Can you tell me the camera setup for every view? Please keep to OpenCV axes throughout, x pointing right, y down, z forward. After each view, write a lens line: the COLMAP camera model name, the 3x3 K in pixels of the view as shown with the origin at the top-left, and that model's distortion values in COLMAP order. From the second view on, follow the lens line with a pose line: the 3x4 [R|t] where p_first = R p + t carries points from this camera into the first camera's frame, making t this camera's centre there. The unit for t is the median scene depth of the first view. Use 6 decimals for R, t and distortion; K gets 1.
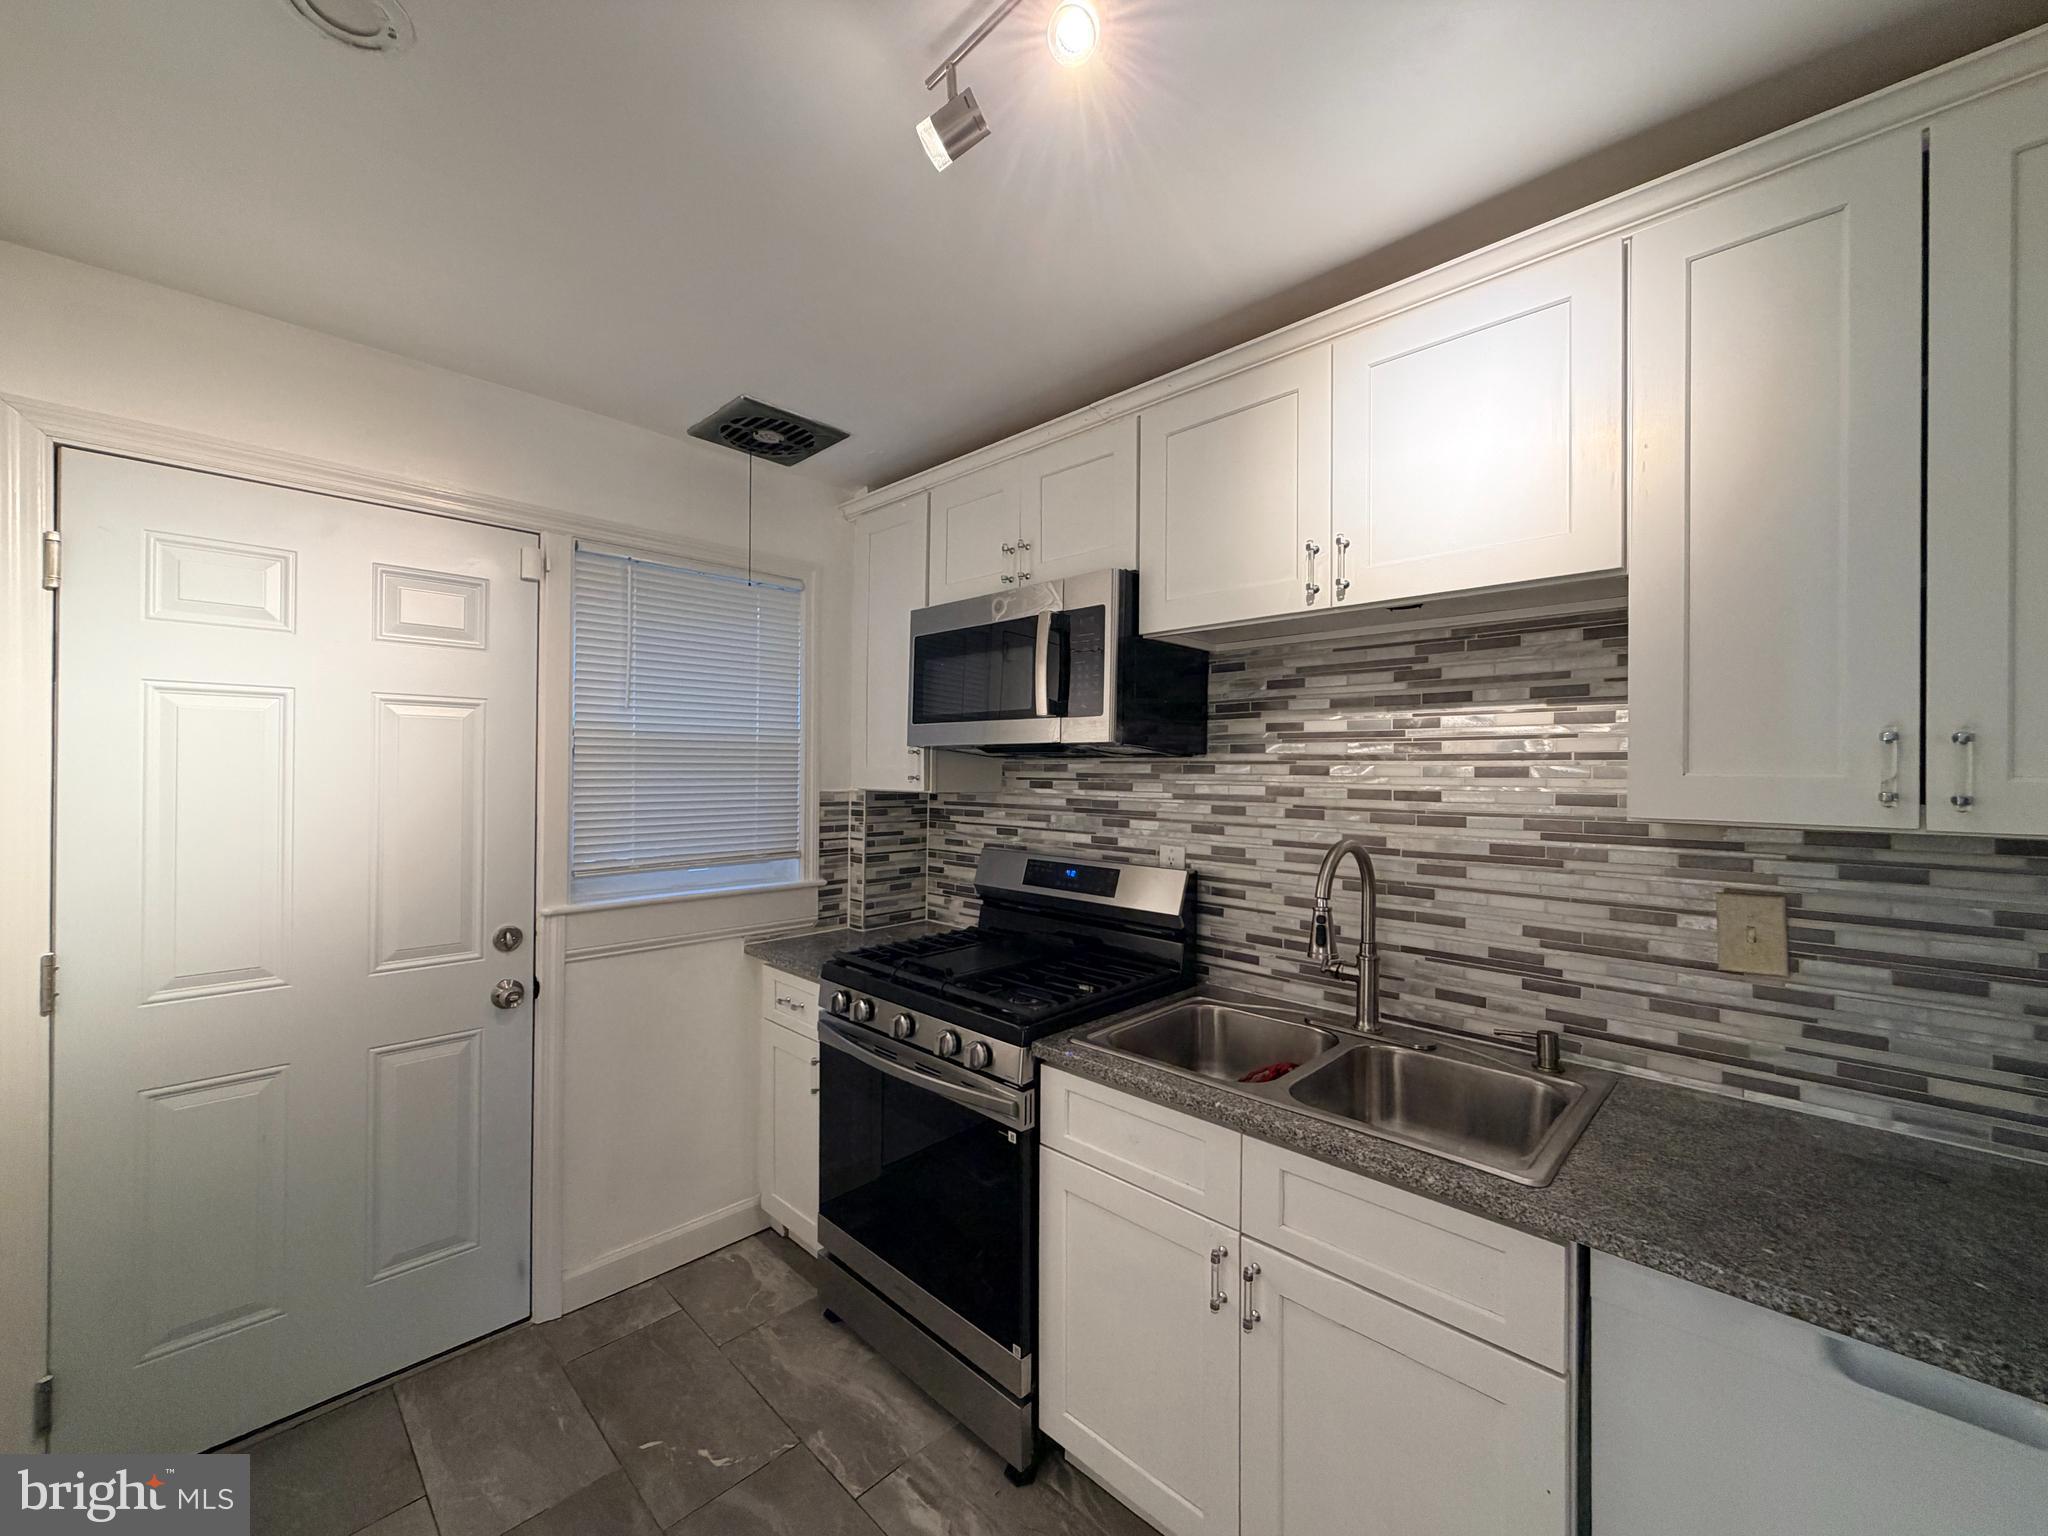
lens RADIAL K [[824.2, 0, 1024.0], [0, 824.2, 768.0], [0, 0, 1]] dist [-0.000625, -0.000115]
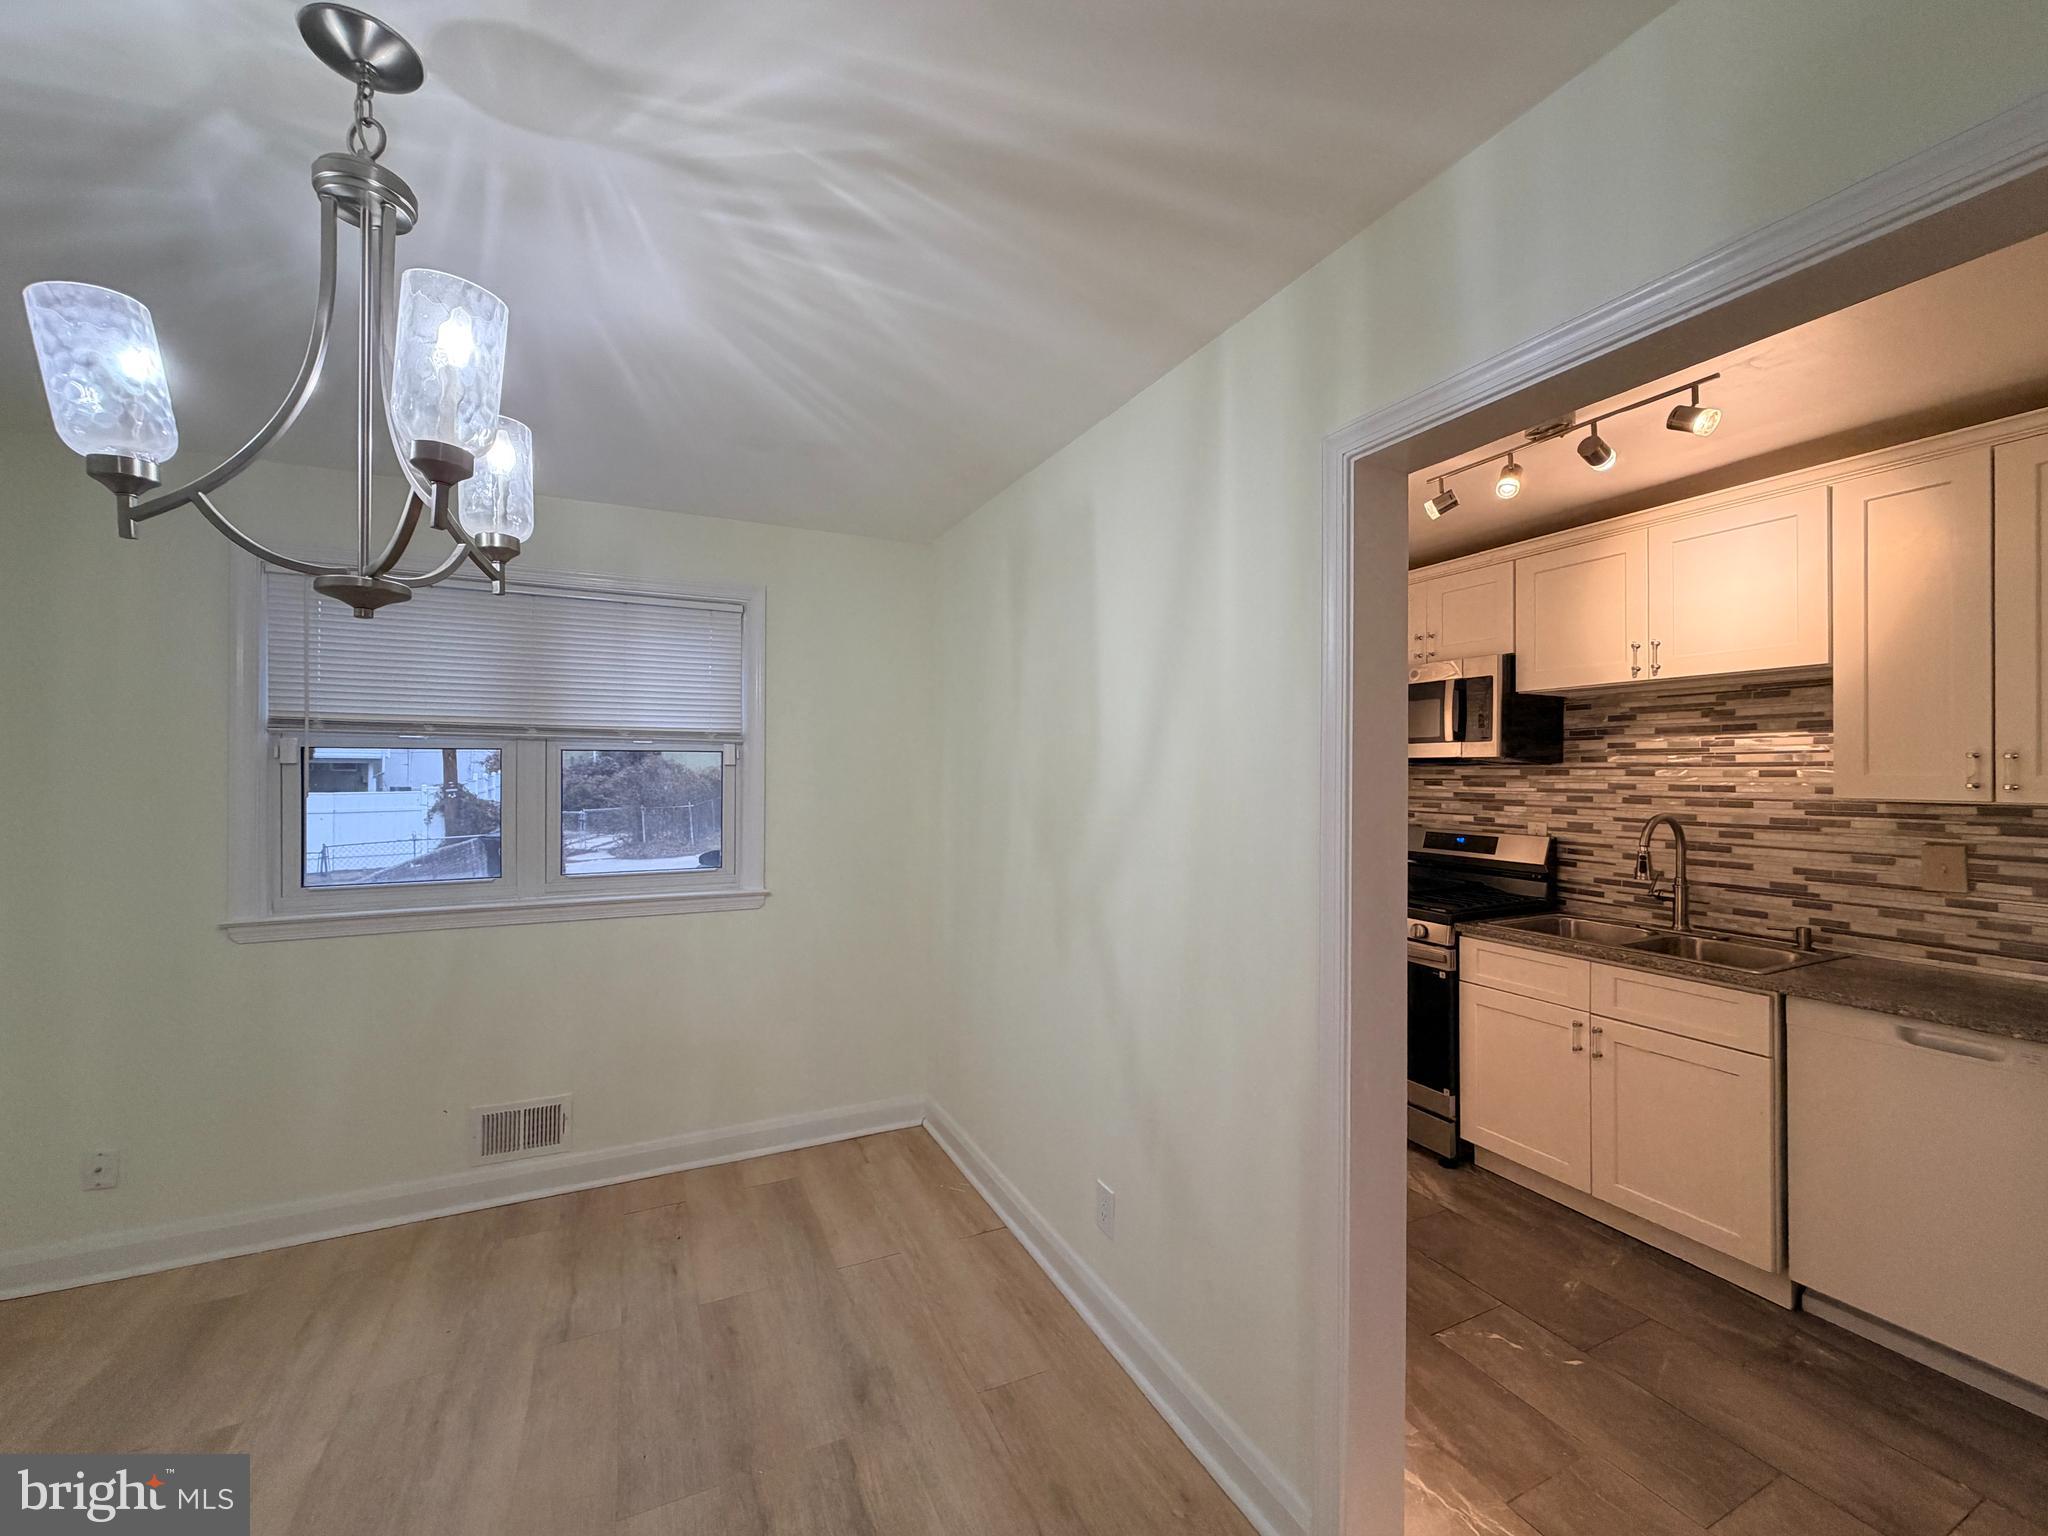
lens RADIAL K [[808.7, 0, 1024.0], [0, 808.7, 768.0], [0, 0, 1]] dist [-0.000465, -0.000561]
pose [[0.937397, -0.006788, -0.348198, -0.244787], [0.005147, 0.999971, -0.005636, -0.004601], [0.348226, 0.003491, 0.937404, -0.956402]]
